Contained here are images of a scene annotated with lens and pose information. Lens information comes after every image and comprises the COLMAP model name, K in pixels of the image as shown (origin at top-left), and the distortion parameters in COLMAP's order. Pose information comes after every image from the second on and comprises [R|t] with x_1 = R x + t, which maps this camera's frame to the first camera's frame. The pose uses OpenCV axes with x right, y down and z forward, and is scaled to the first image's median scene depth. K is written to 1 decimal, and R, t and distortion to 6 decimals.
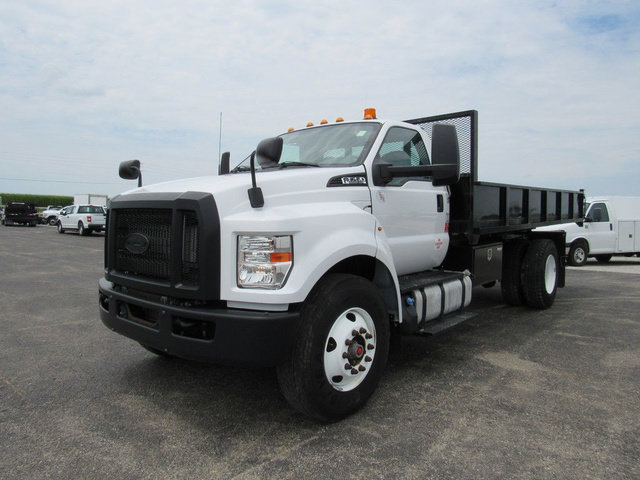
lens RADIAL K [[460.0, 0, 319.3], [0, 460.0, 229.8], [0, 0, 1]] dist [-0.046425, 0.048948]
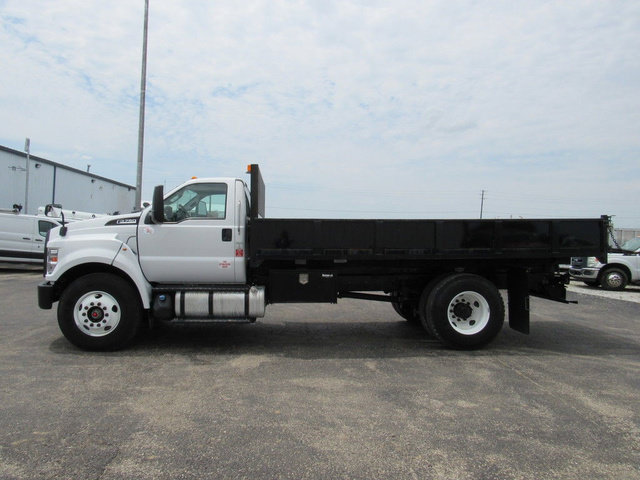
lens RADIAL K [[460.0, 0, 319.3], [0, 460.0, 229.8], [0, 0, 1]] dist [-0.046425, 0.048948]
pose [[0.697904, 0.003074, -0.716184, 1.390944], [-0.043289, 0.998344, -0.037898, -0.031672], [0.714881, 0.057452, 0.696881, 0.239284]]
